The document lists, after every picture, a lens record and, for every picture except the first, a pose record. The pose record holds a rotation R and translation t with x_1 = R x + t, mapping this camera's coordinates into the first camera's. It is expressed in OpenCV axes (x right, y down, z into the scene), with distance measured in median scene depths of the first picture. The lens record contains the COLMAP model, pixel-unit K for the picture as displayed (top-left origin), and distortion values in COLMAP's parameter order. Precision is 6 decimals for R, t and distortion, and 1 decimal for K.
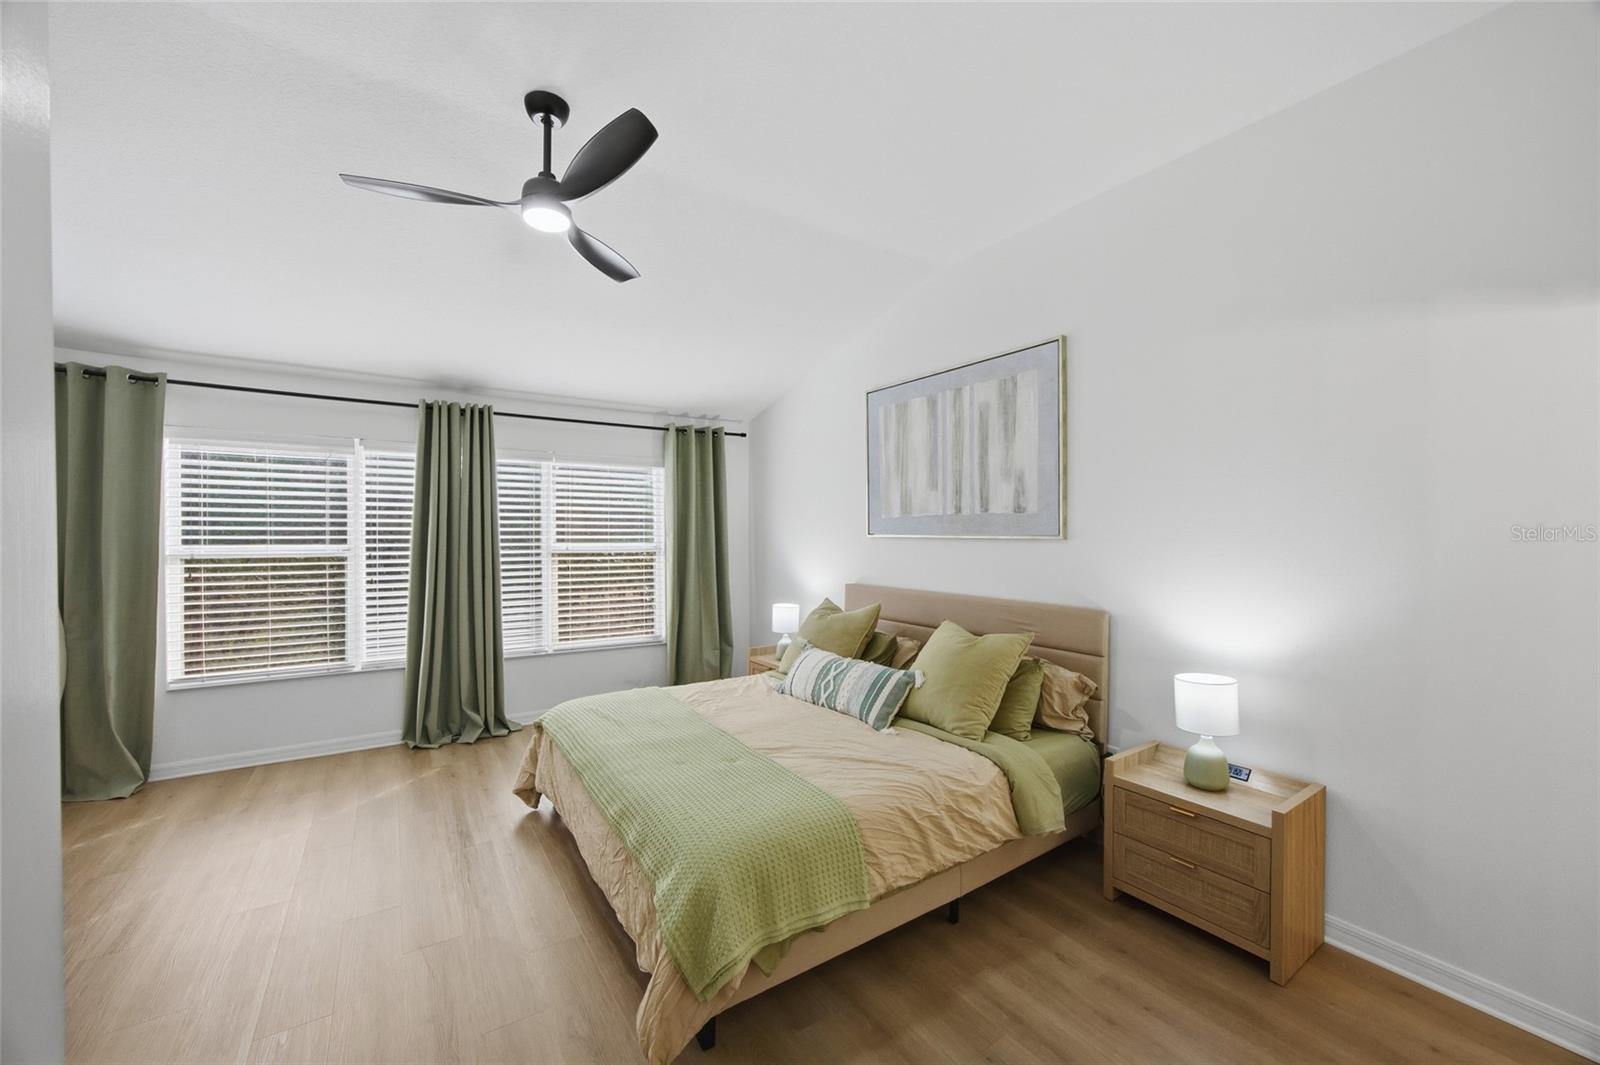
lens RADIAL K [[630.8, 0, 808.2], [0, 630.8, 524.2], [0, 0, 1]] dist [-0.003579, -0.000099]
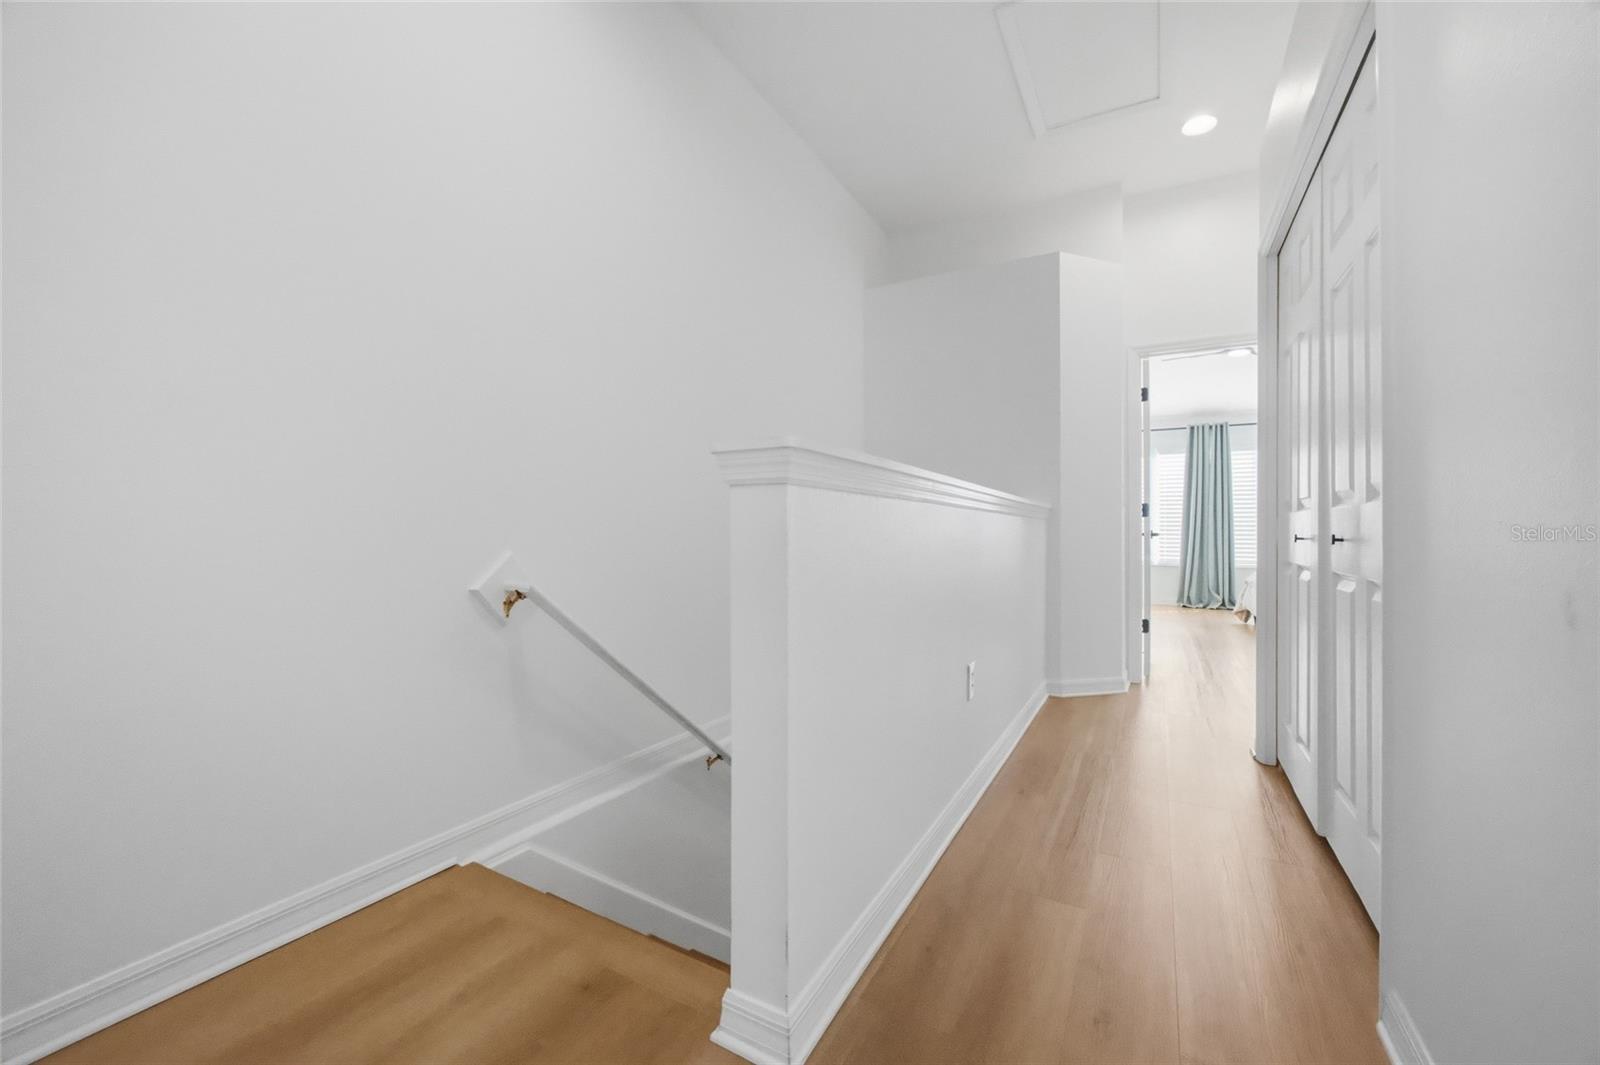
lens RADIAL K [[630.8, 0, 807.1], [0, 630.8, 531.9], [0, 0, 1]] dist [-0.003579, -0.000099]
pose [[0.456775, 0.001534, -0.889581, 0.551319], [-0.012431, 0.999912, -0.004659, 0.150589], [0.889495, 0.013186, 0.456754, -0.887699]]
